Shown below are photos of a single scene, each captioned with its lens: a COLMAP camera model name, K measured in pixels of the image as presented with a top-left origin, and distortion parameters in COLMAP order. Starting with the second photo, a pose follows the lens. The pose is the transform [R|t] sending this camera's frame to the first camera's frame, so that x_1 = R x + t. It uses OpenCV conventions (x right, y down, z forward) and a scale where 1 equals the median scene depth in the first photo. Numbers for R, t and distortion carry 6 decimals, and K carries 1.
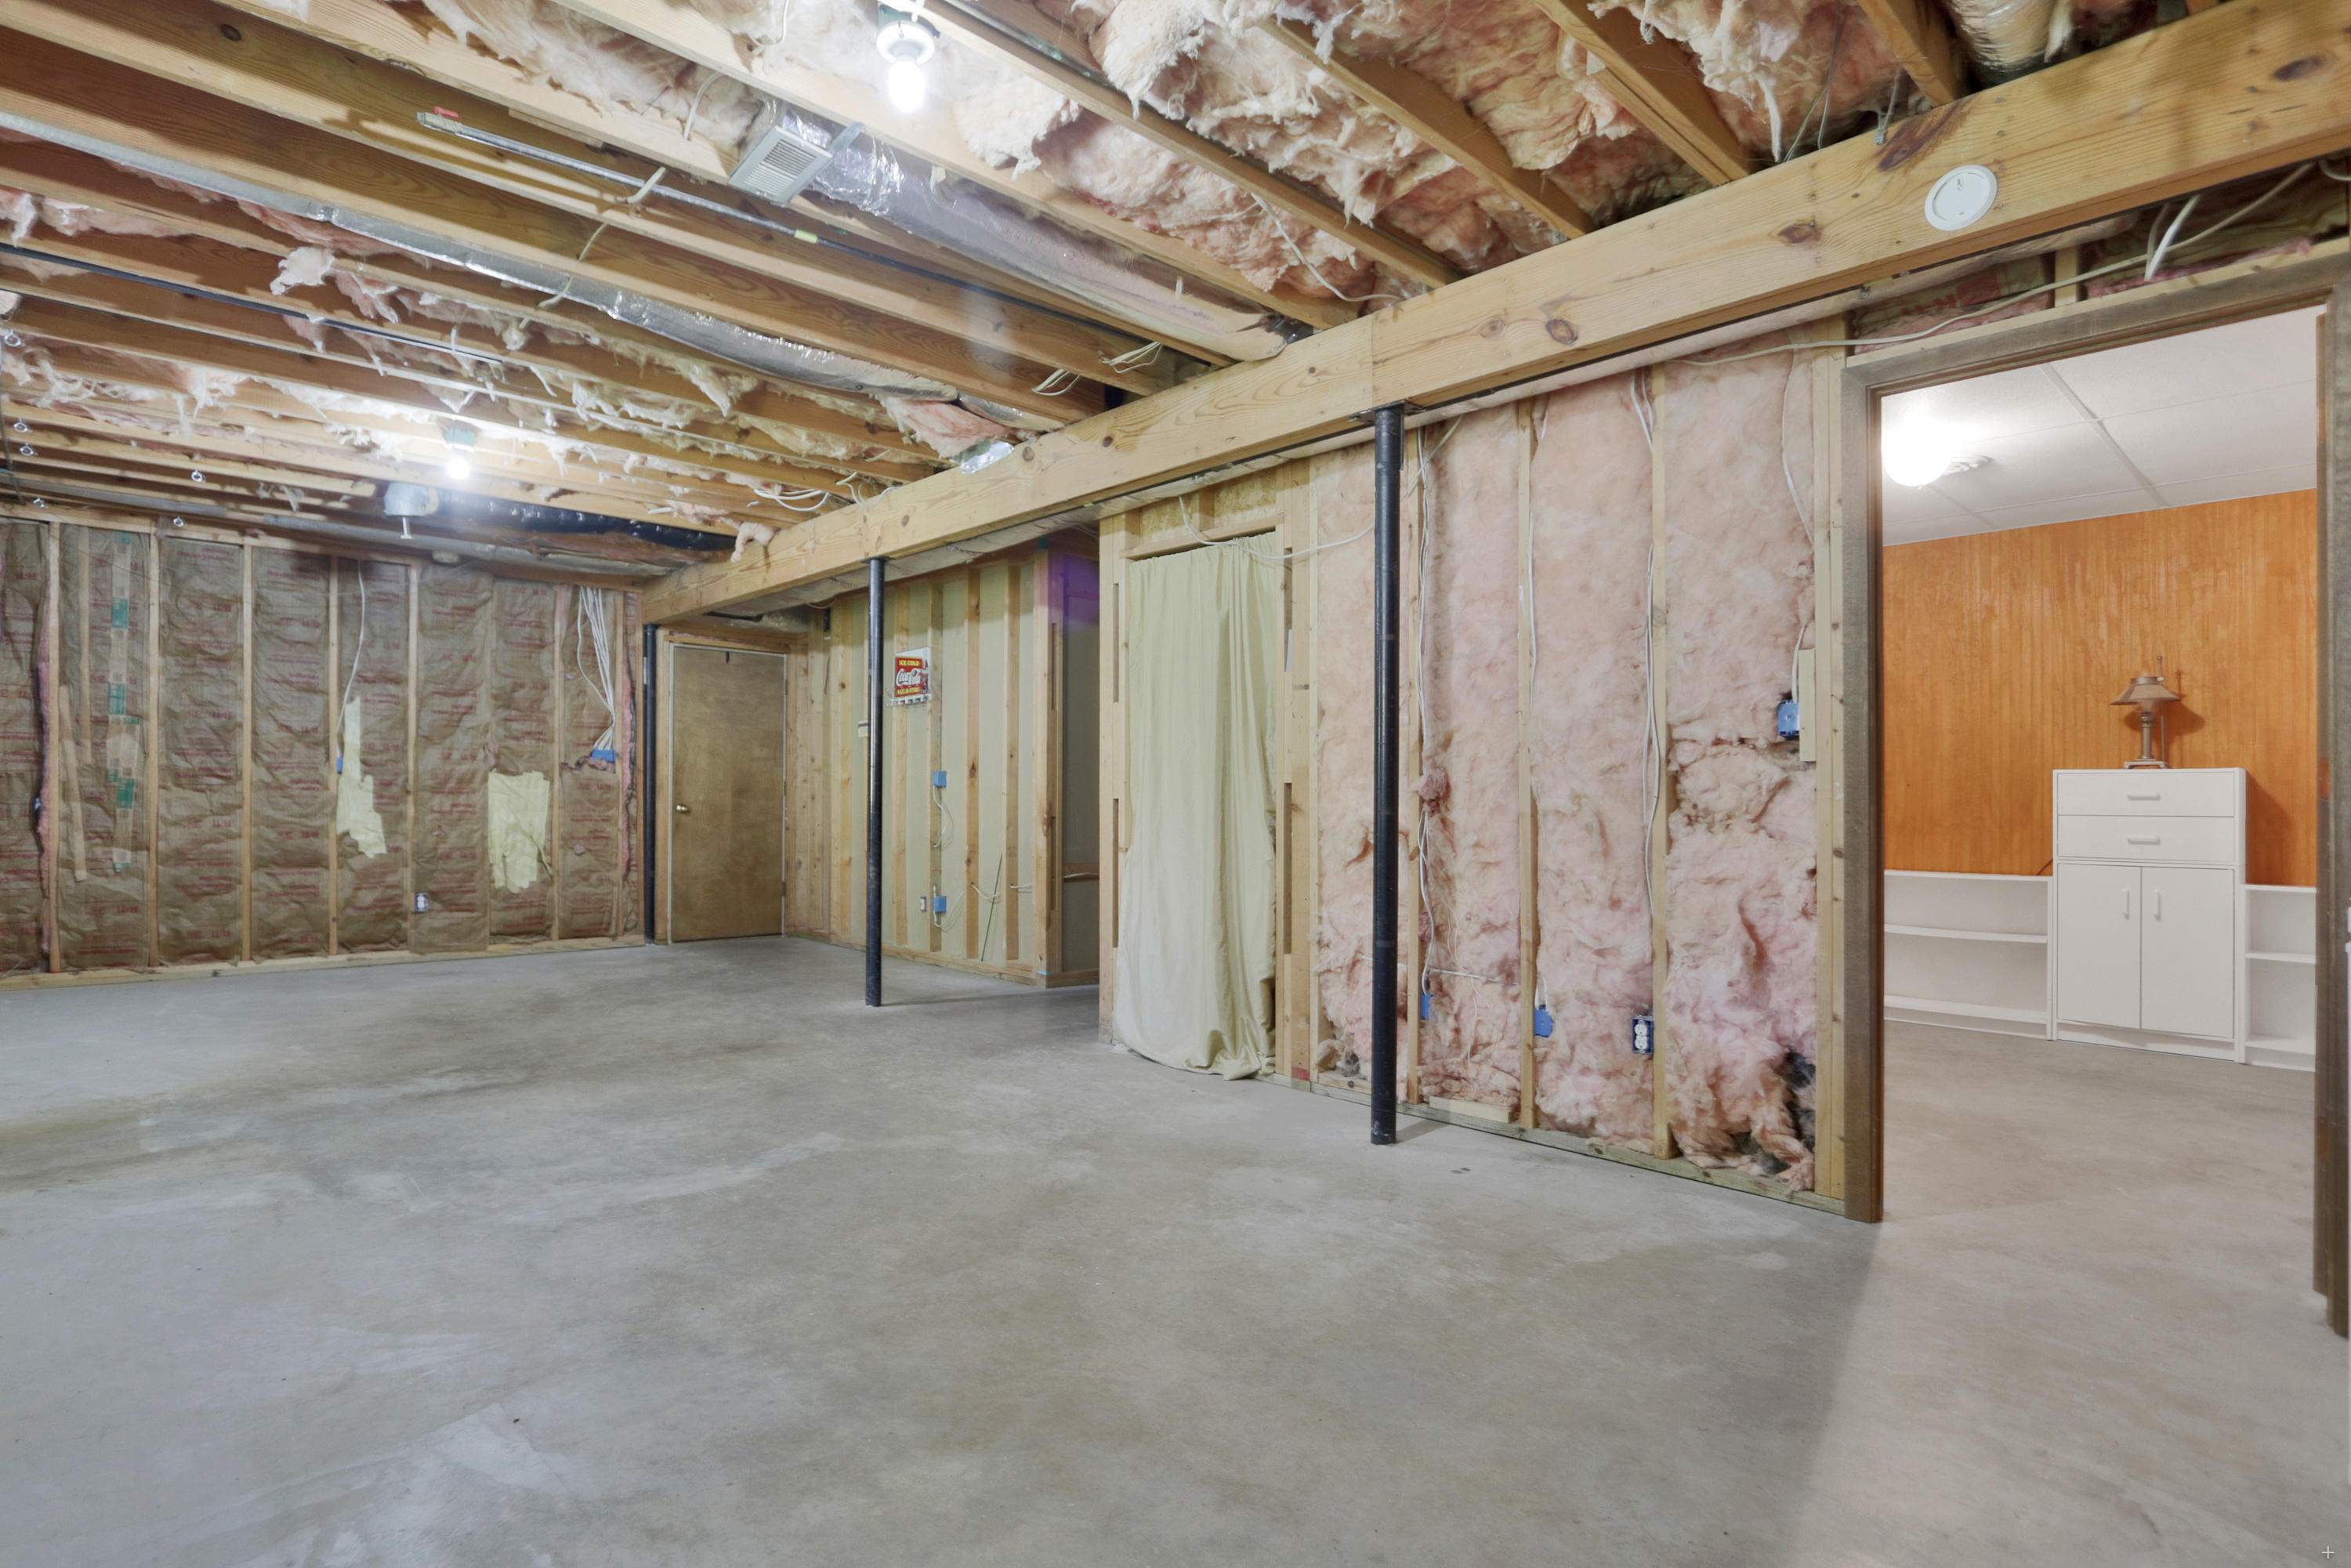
lens RADIAL K [[1167.7, 0, 1175.5], [0, 1167.7, 784.0], [0, 0, 1]] dist [0.001593, 0.000678]
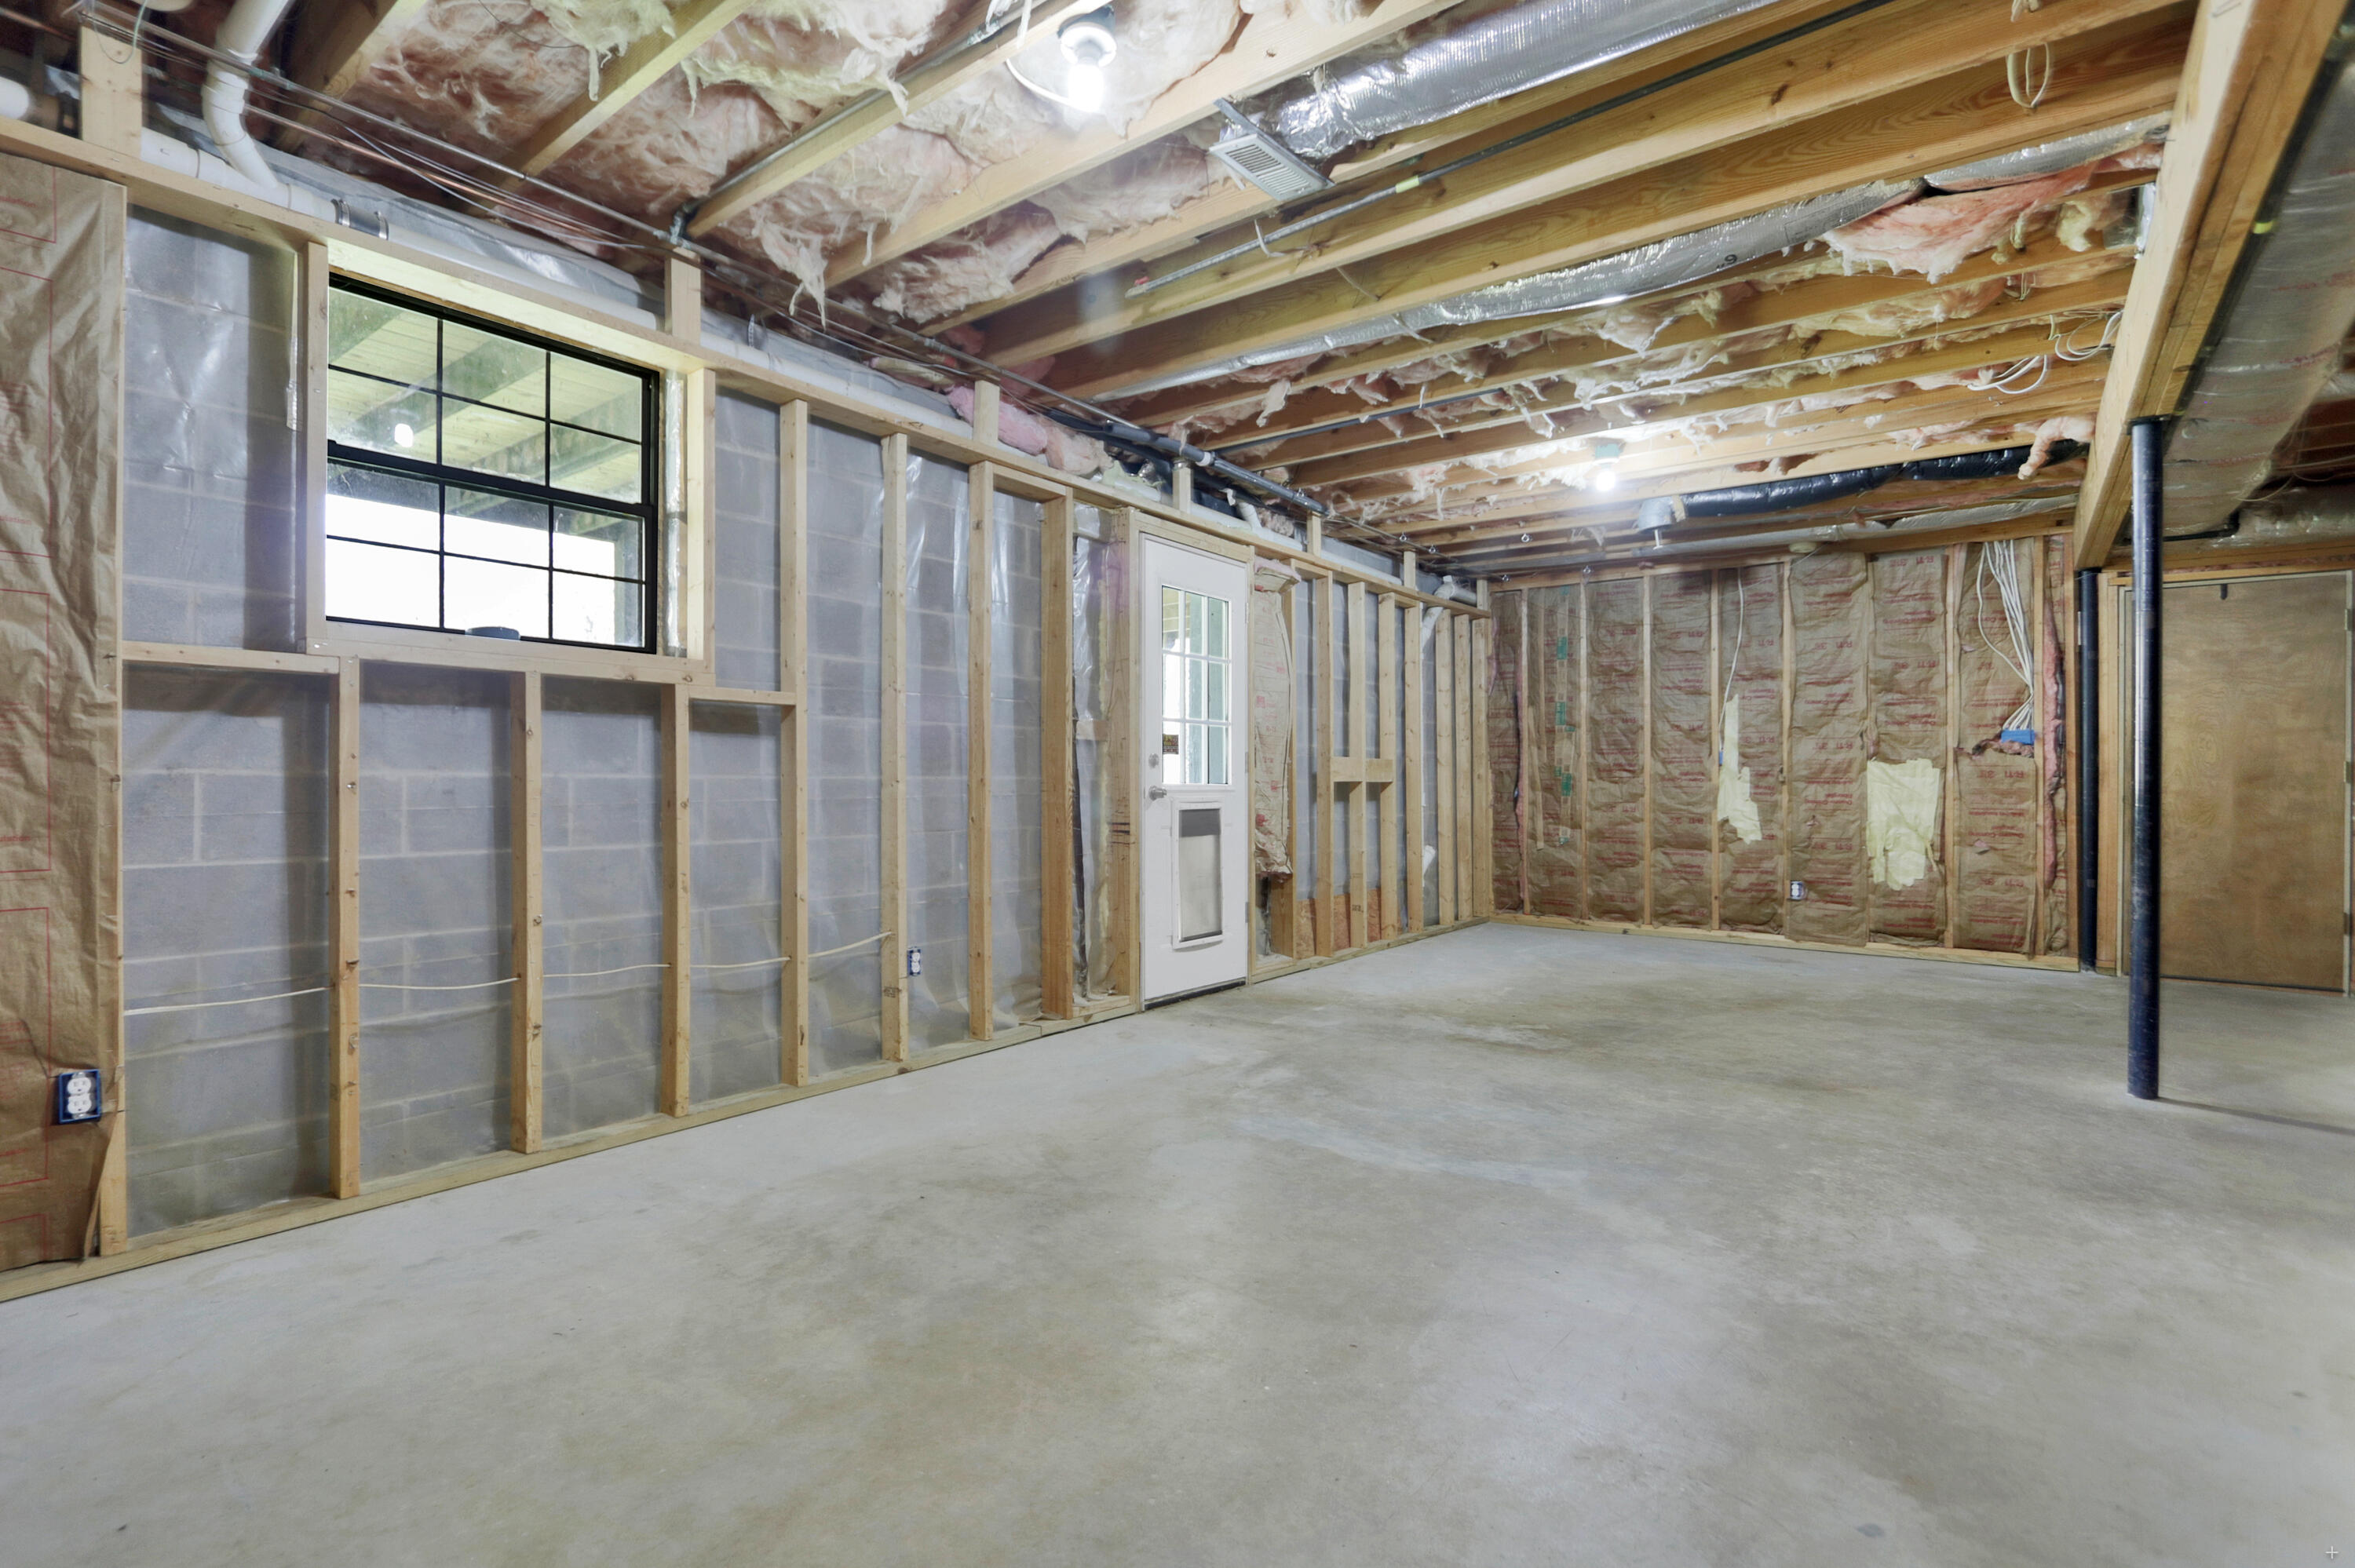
lens RADIAL K [[1117.7, 0, 1119.3], [0, 1117.7, 787.2], [0, 0, 1]] dist [-0.005409, 0.000069]
pose [[0.145212, -0.004279, -0.989391, 0.254370], [0.011376, 0.999932, -0.002655, 0.007861], [0.989335, -0.010870, 0.145251, 0.300962]]
